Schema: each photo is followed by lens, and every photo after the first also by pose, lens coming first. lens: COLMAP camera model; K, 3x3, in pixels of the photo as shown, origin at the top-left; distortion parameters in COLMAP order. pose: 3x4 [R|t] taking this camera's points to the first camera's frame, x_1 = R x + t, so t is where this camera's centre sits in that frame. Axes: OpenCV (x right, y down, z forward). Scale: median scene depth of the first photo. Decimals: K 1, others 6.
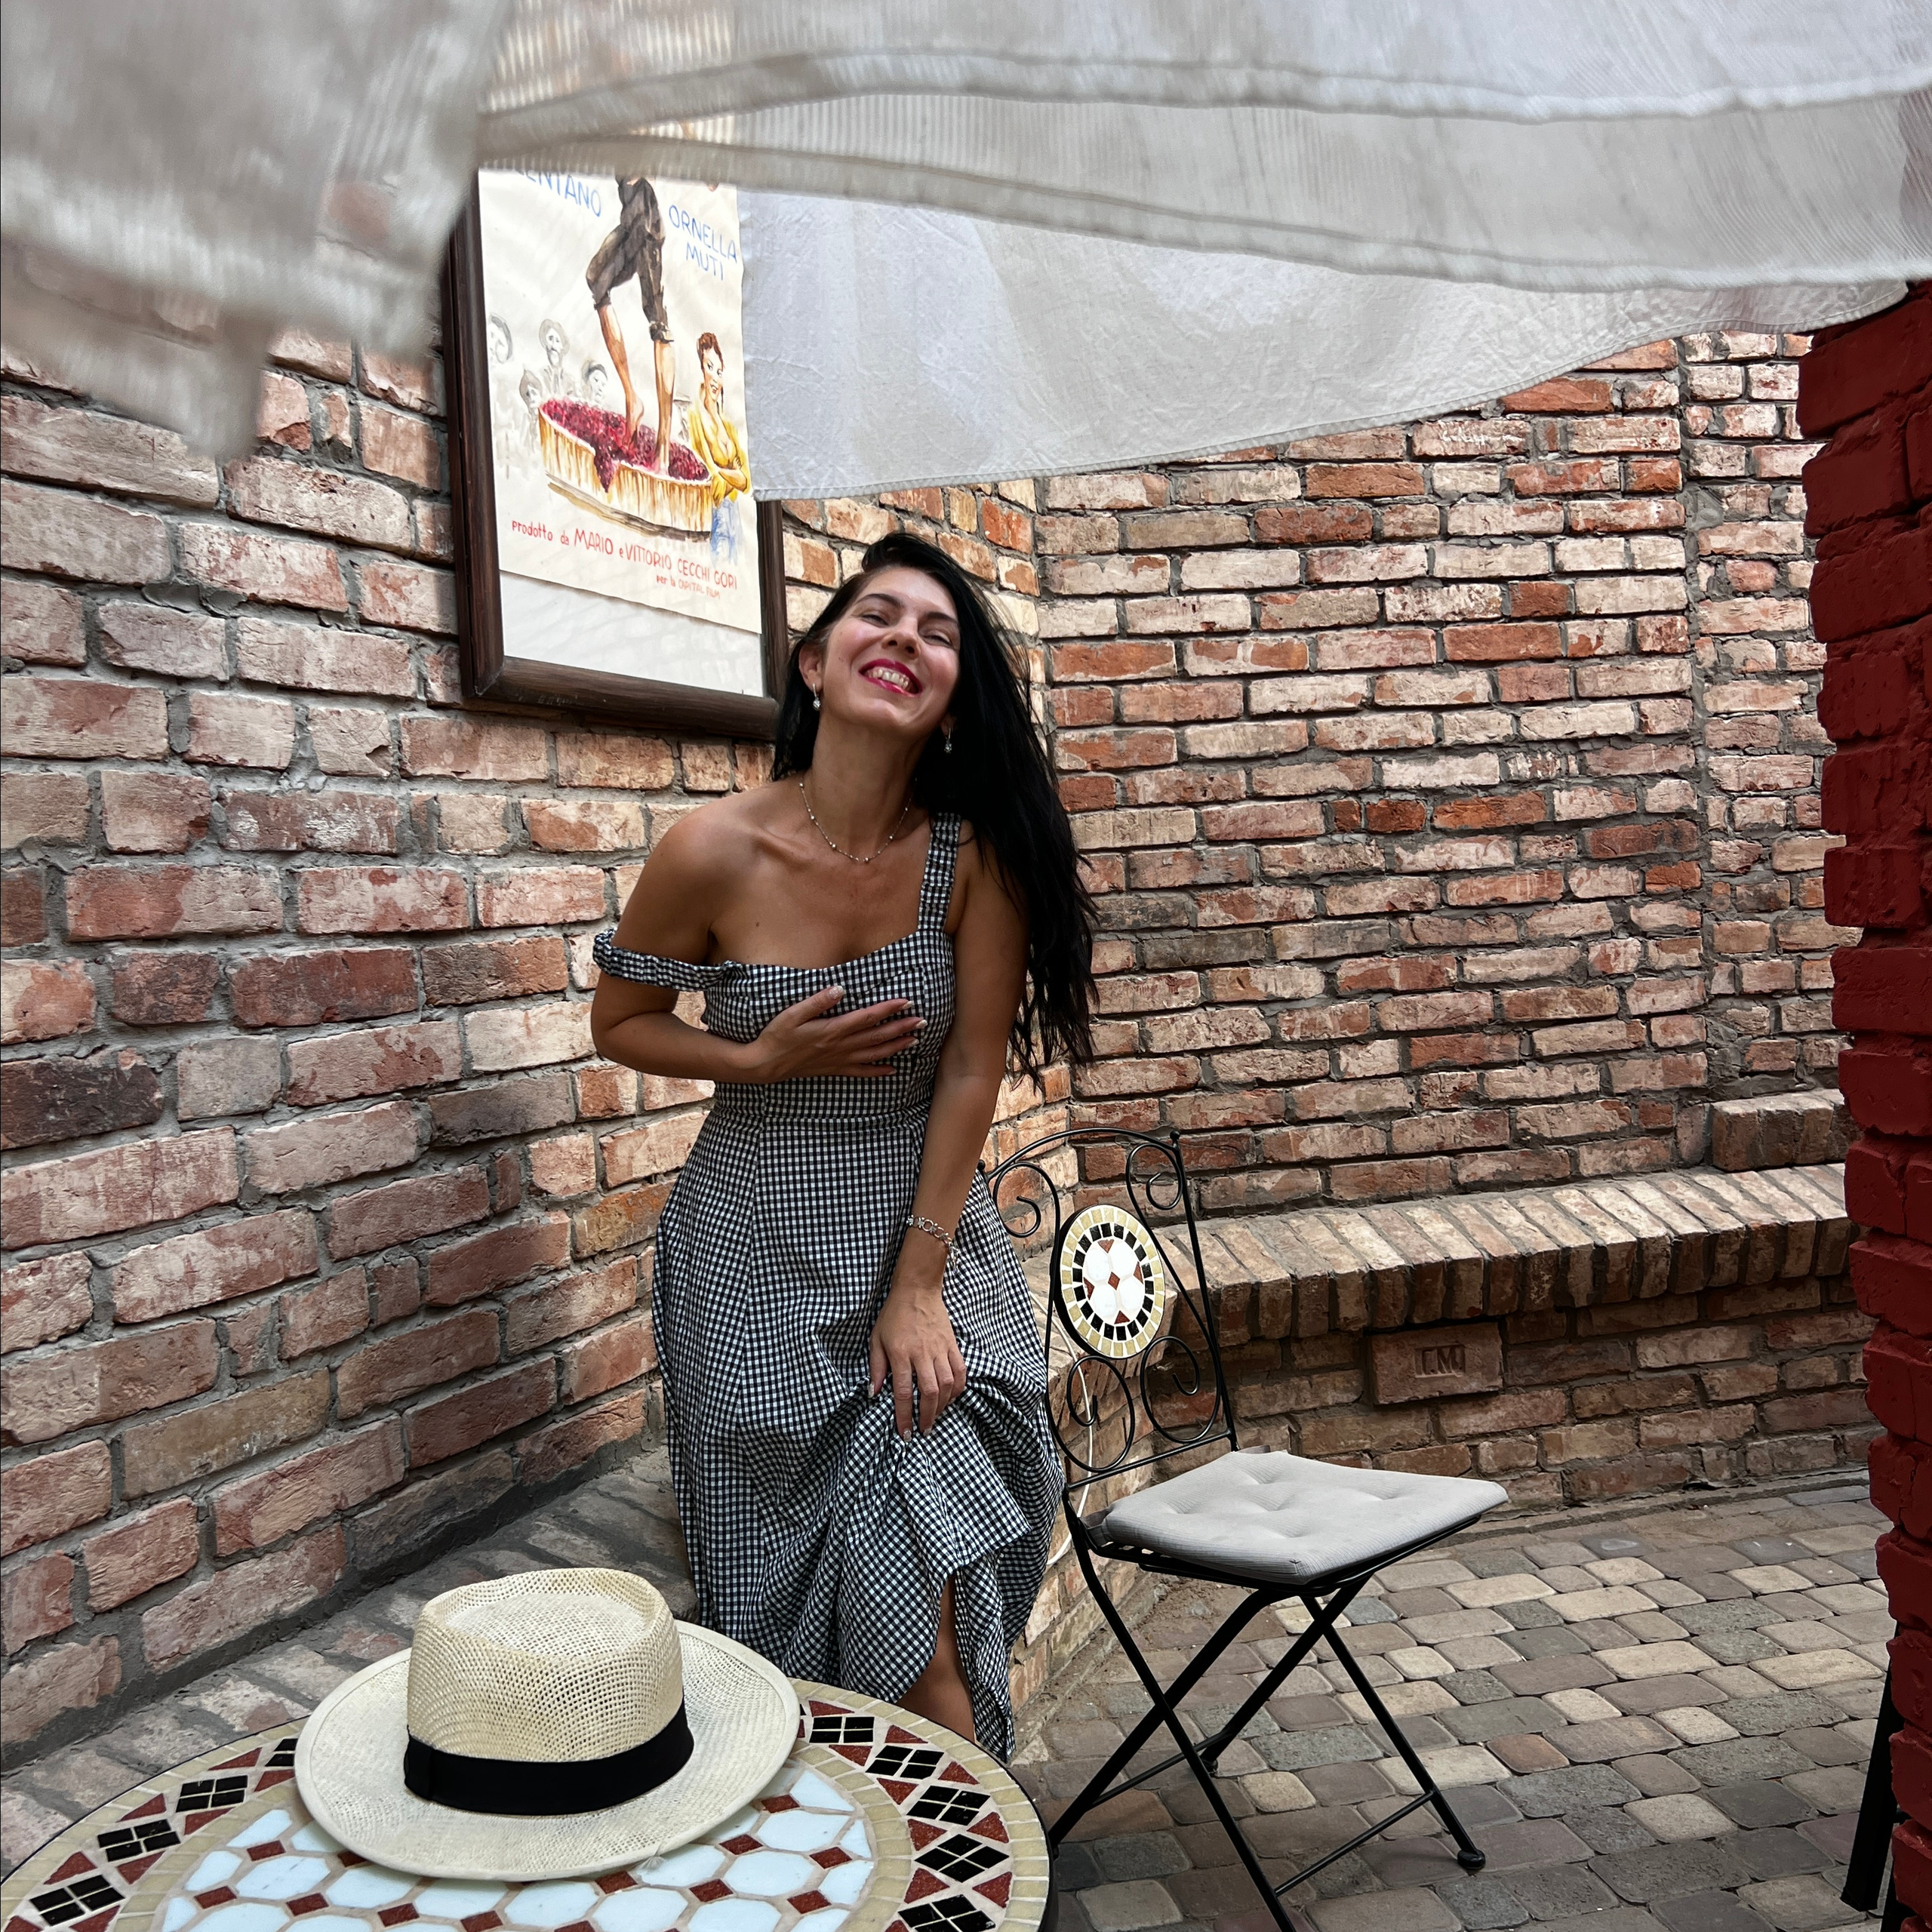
lens RADIAL K [[1951.2, 0, 963.8], [0, 1951.2, 968.7], [0, 0, 1]] dist [0.001597, 0.000000]
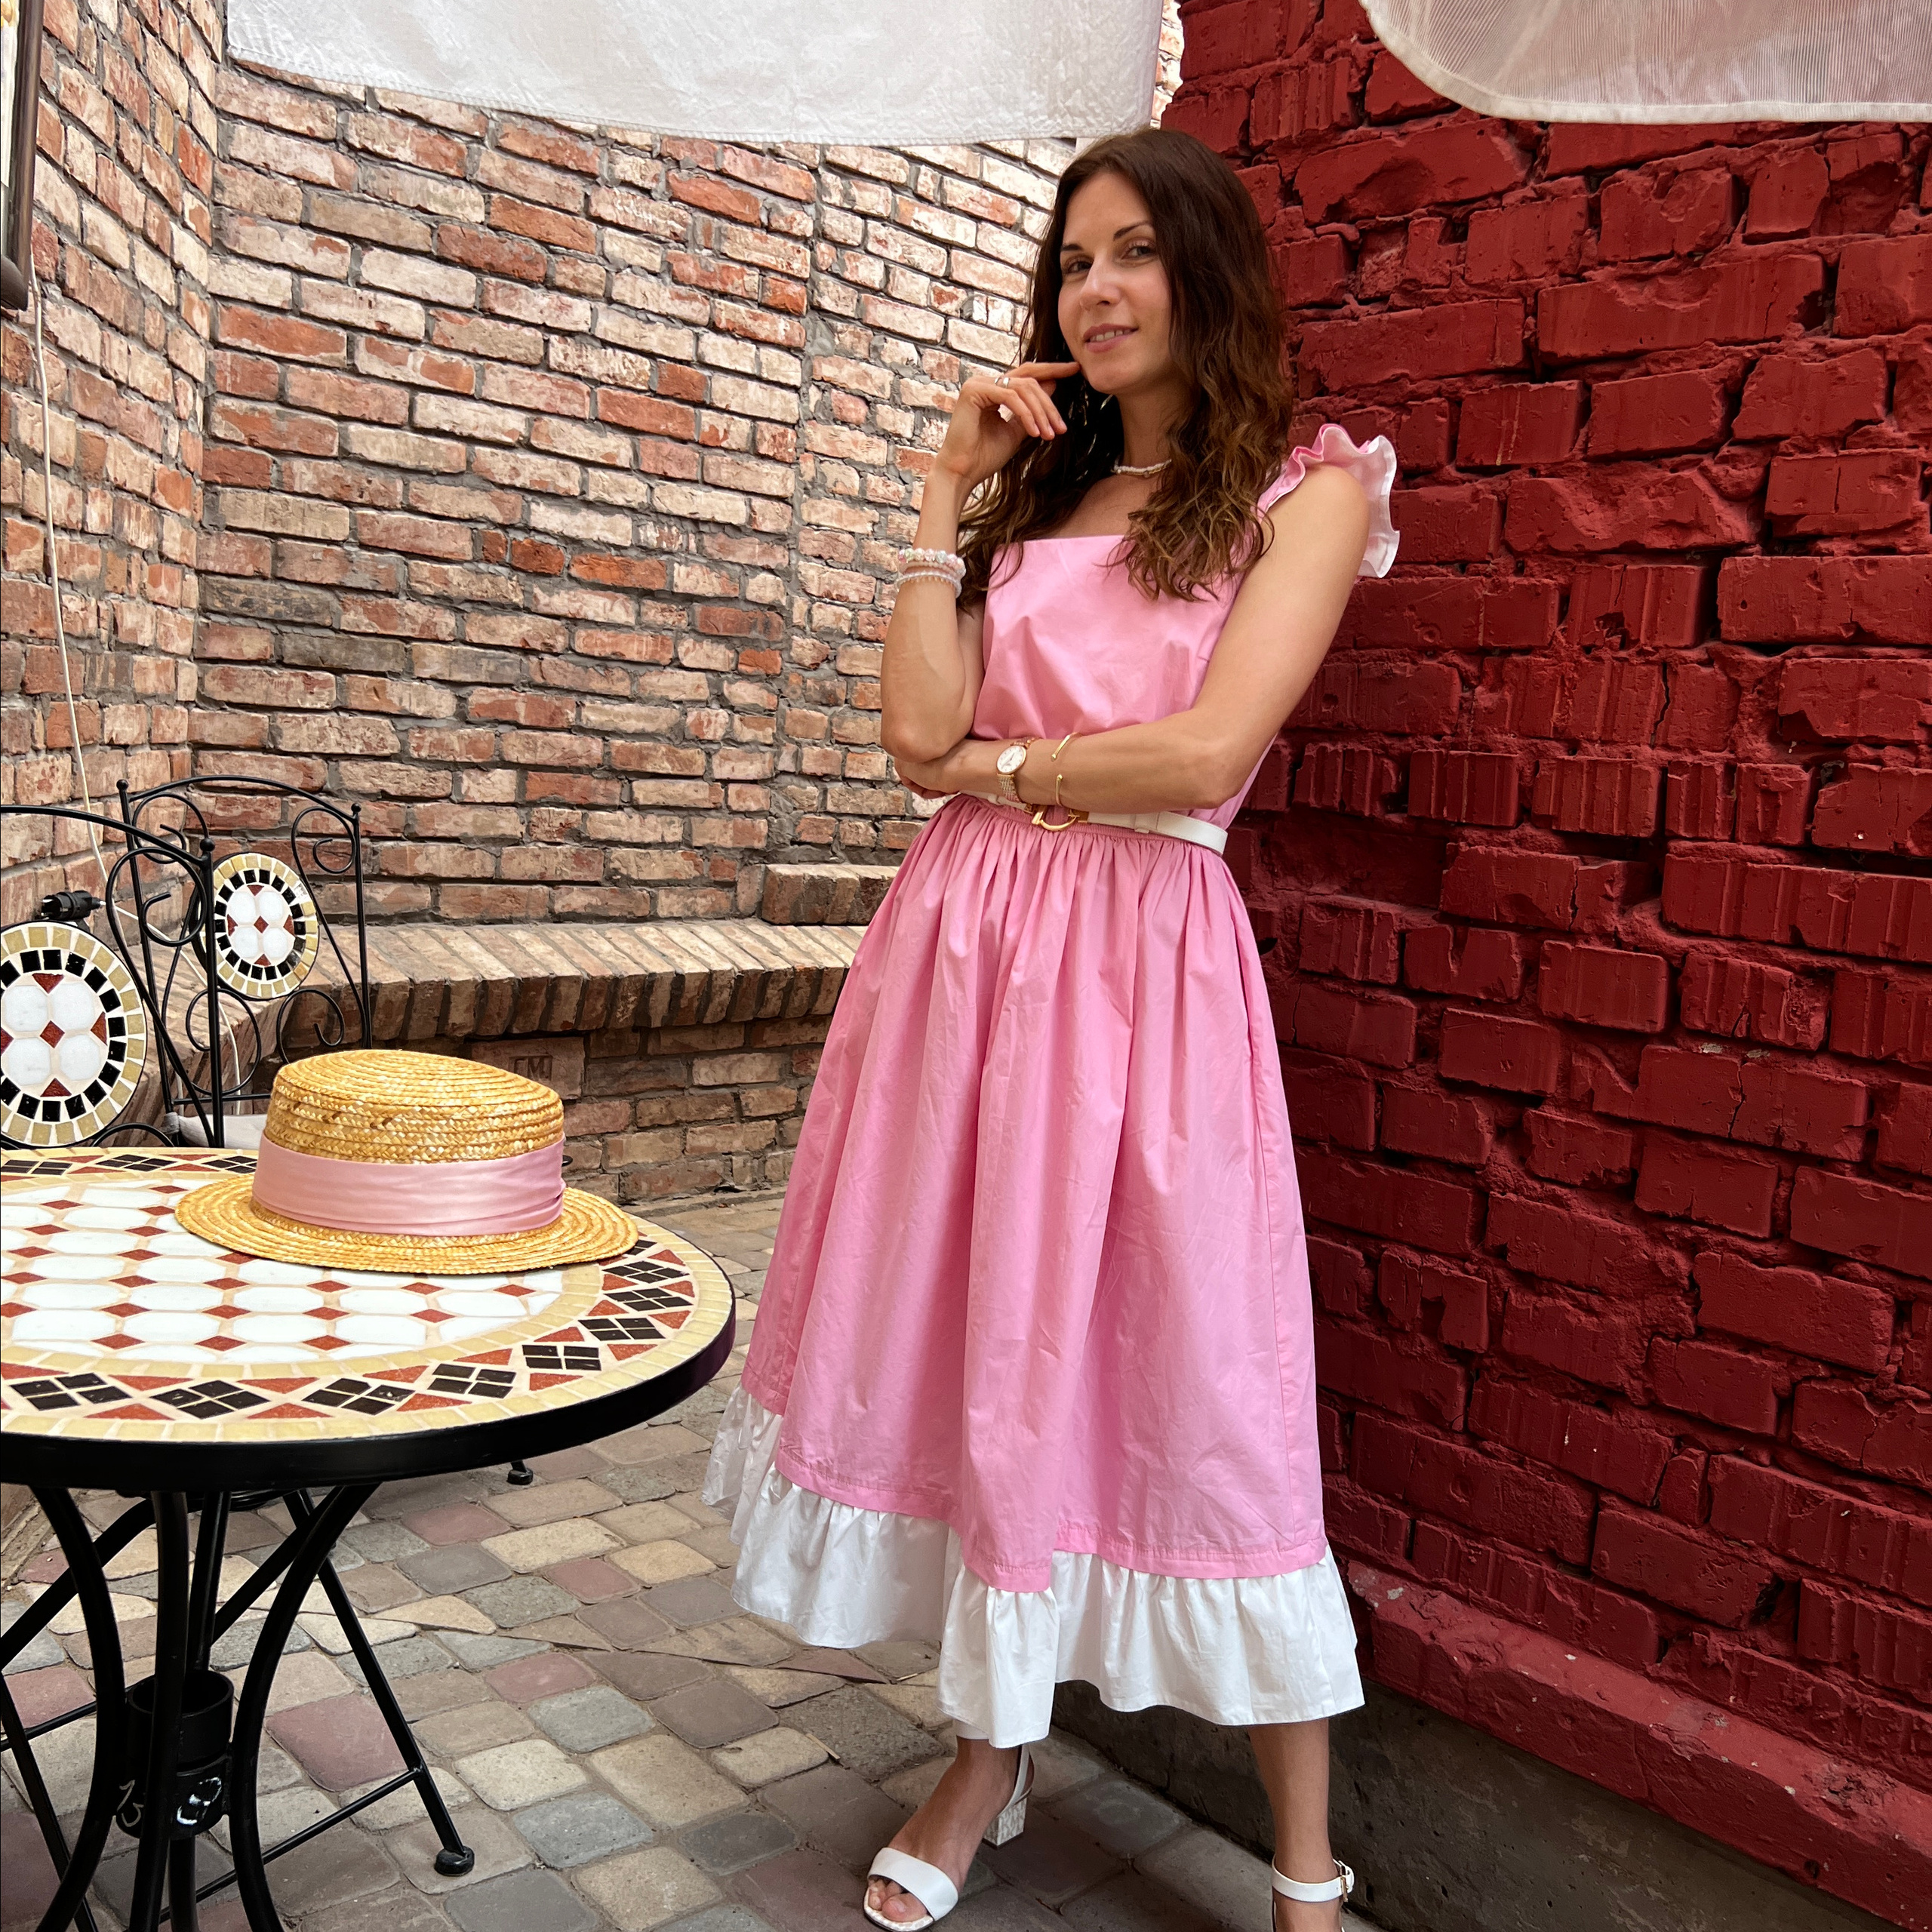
lens RADIAL K [[1951.2, 0, 985.7], [0, 1951.2, 999.1], [0, 0, 1]] dist [0.001597, 0.000000]
pose [[0.826459, 0.067349, 0.558953, -0.153884], [-0.120484, 0.990976, 0.058740, 0.068233], [-0.549953, -0.115891, 0.827116, -0.028323]]
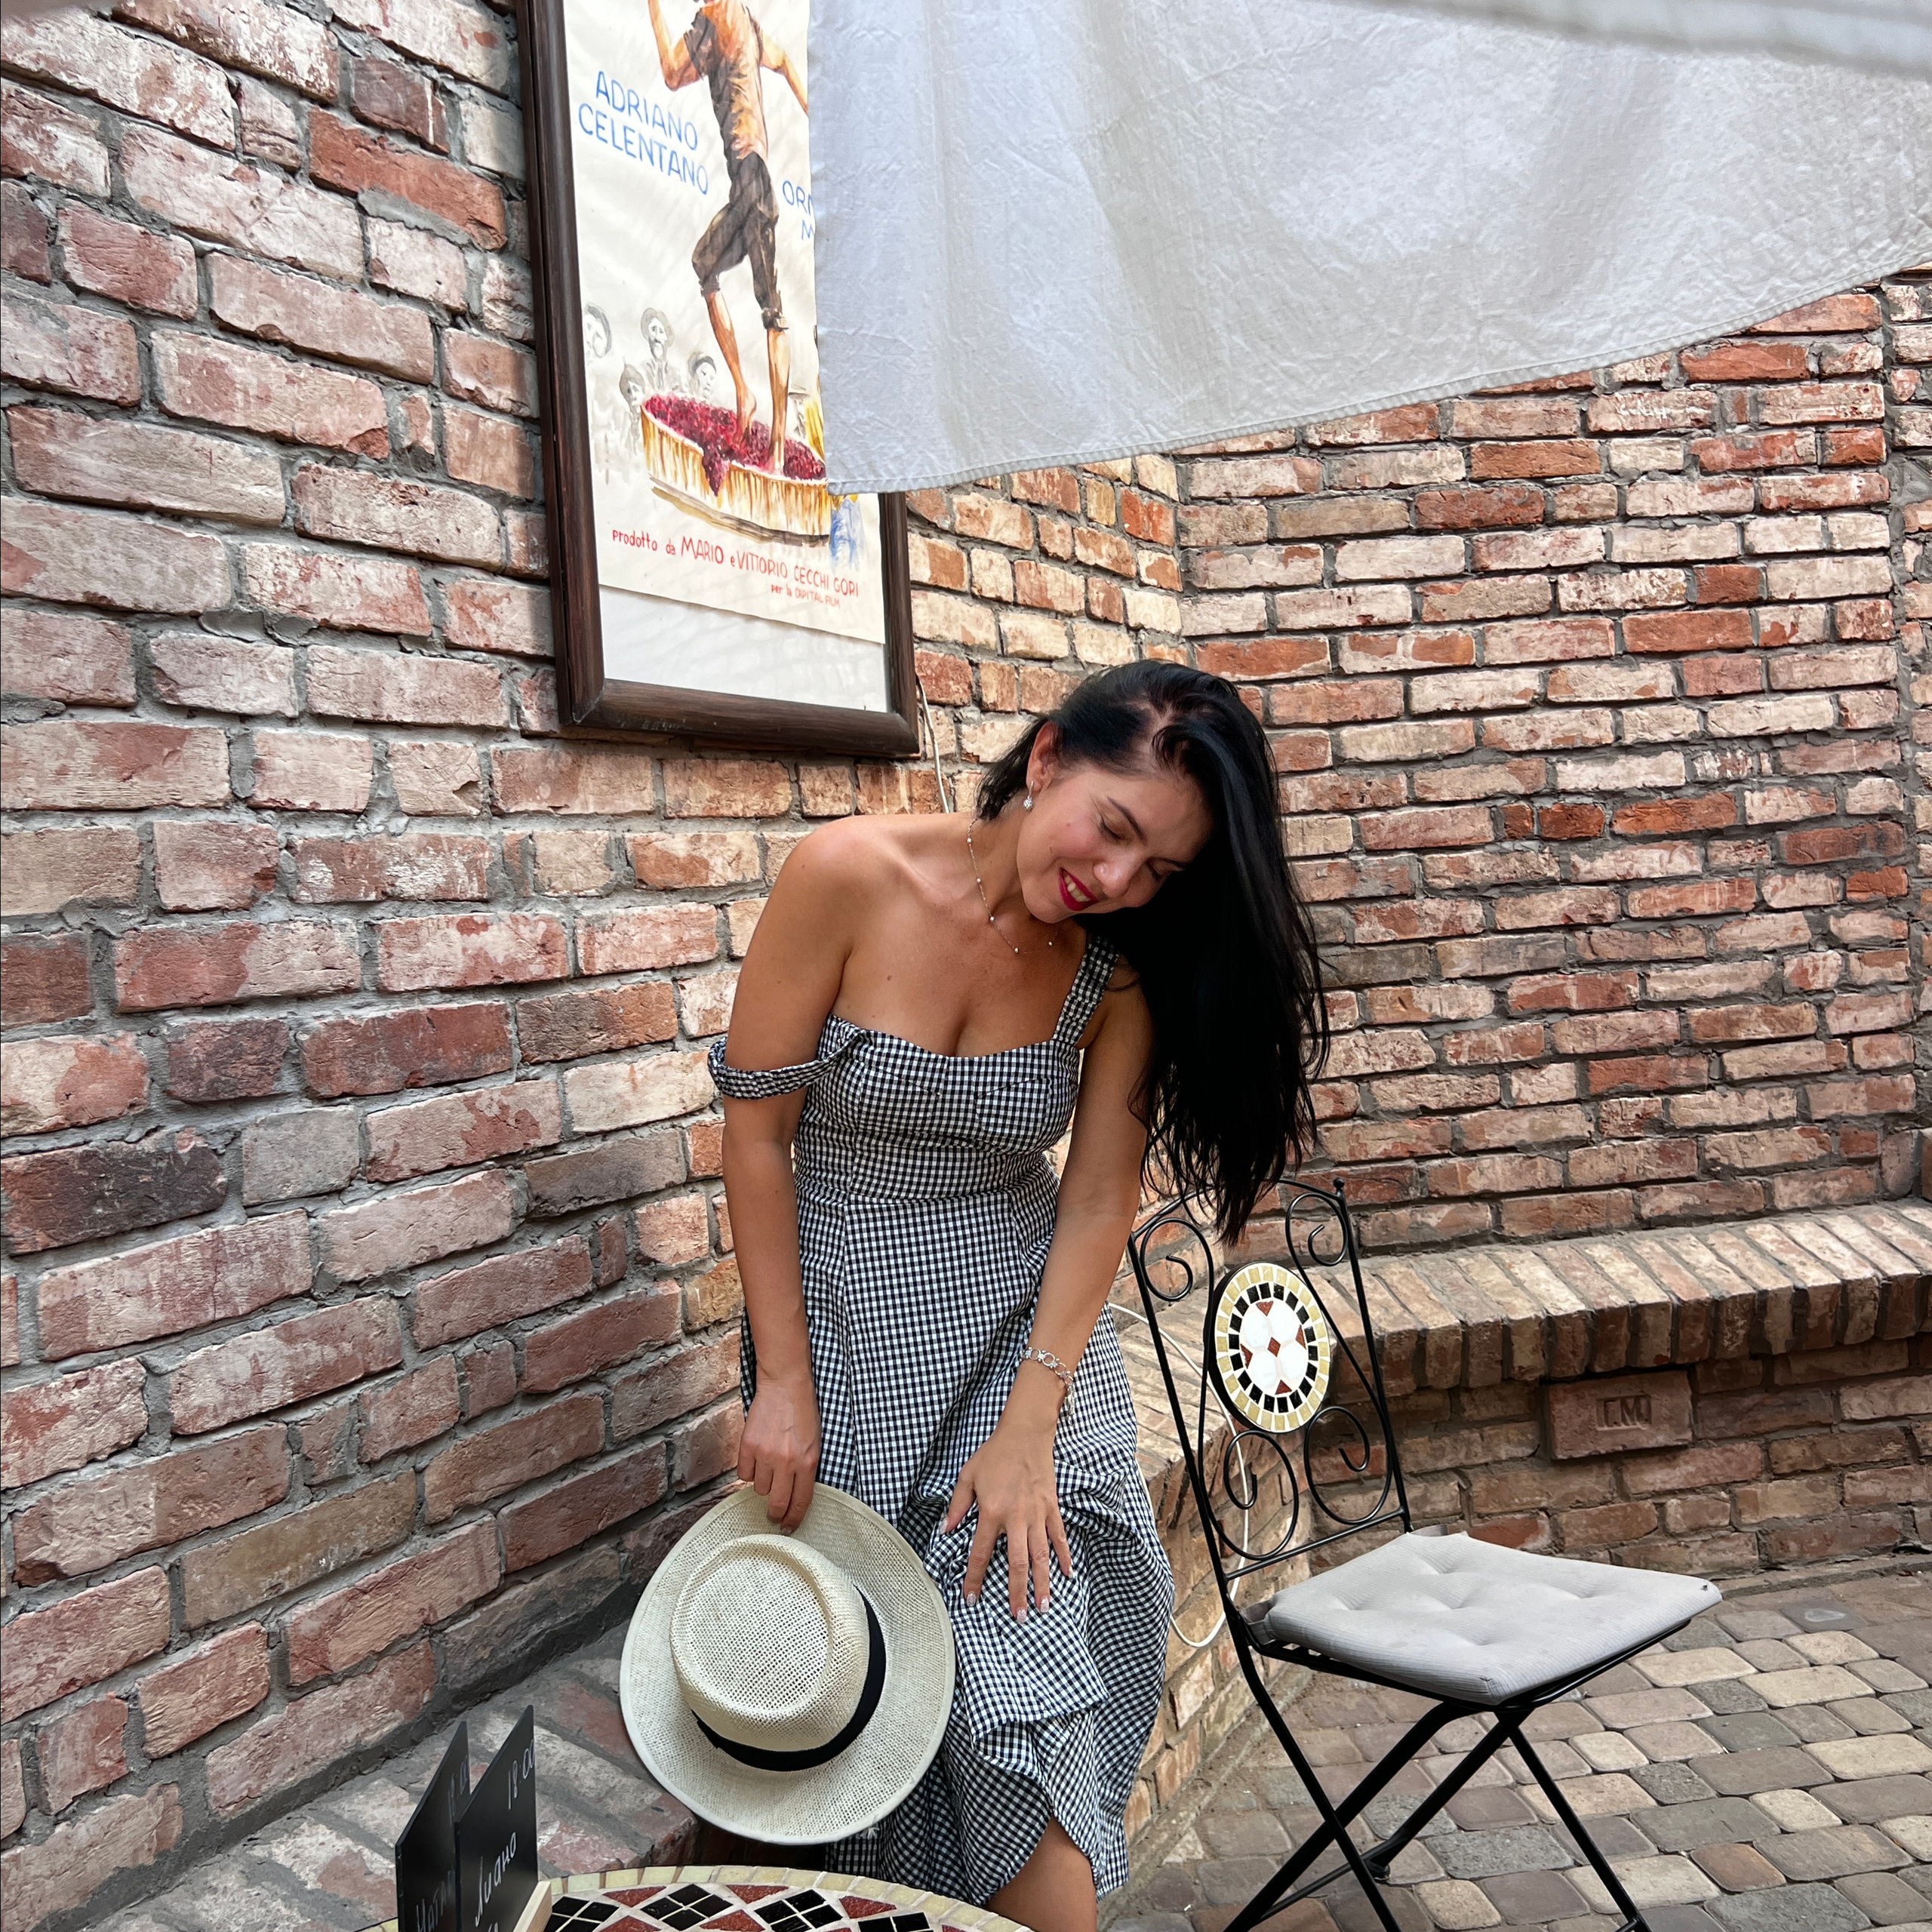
lens RADIAL K [[1951.2, 0, 966.8], [0, 1951.2, 963.5], [0, 0, 1]] dist [0.001597, 0.000000]
pose [[0.997796, -0.005811, -0.066096, -0.003798], [0.006181, 0.999966, 0.005392, -0.018137], [0.066062, -0.005788, 0.997799, 0.058621]]
